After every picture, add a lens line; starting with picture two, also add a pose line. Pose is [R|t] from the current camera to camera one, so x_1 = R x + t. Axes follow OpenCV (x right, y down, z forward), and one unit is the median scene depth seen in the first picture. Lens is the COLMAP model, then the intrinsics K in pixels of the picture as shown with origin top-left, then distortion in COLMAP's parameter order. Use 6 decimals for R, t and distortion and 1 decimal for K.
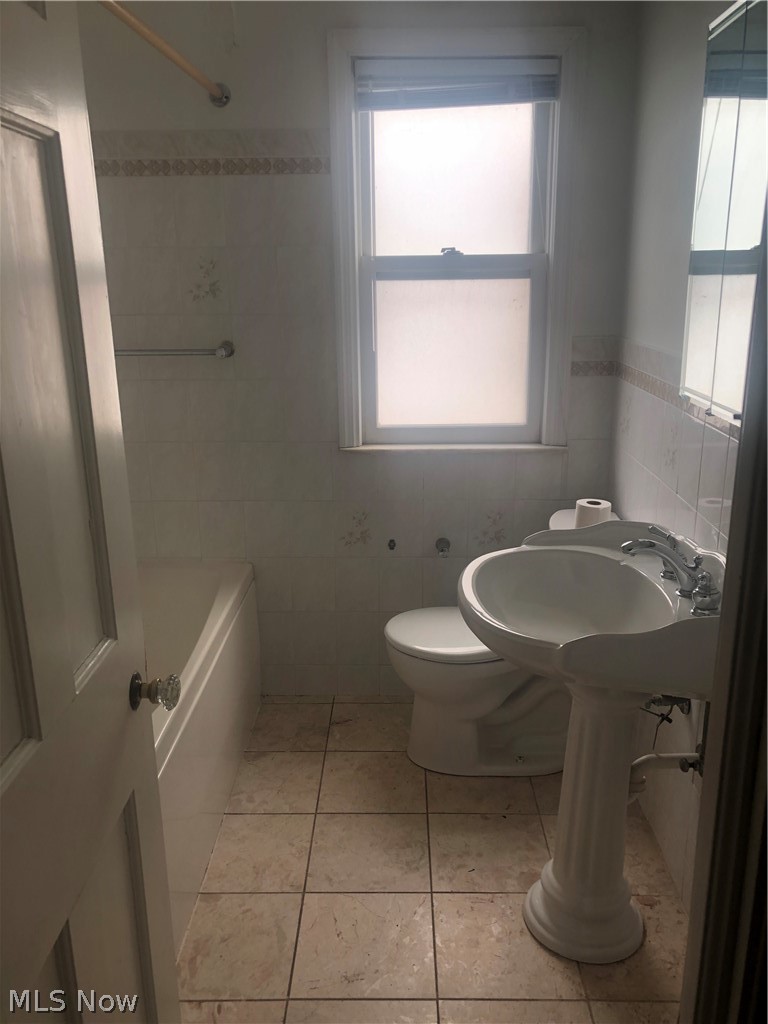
lens RADIAL K [[838.8, 0, 384.0], [0, 838.8, 512.0], [0, 0, 1]] dist [0.095617, -0.111831]
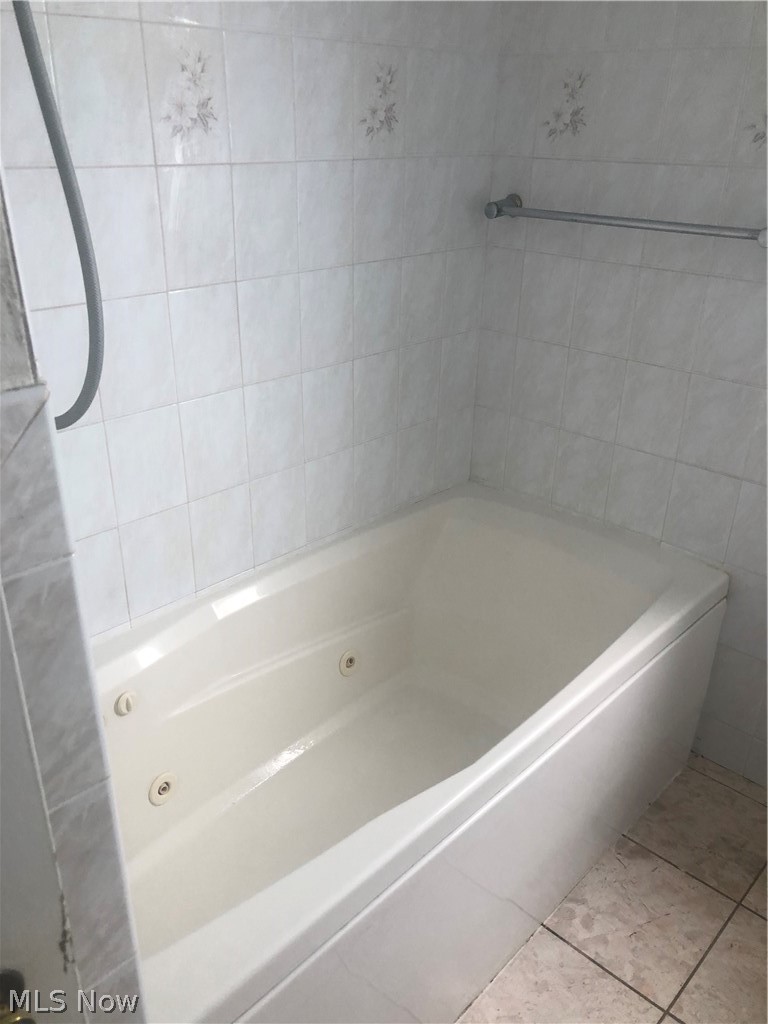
lens RADIAL K [[838.8, 0, 384.0], [0, 838.8, 512.0], [0, 0, 1]] dist [0.095617, -0.111831]
pose [[0.739206, 0.318631, -0.593337, 0.022444], [-0.210363, 0.946161, 0.246023, -0.103772], [0.639783, -0.057046, 0.766436, 0.385789]]
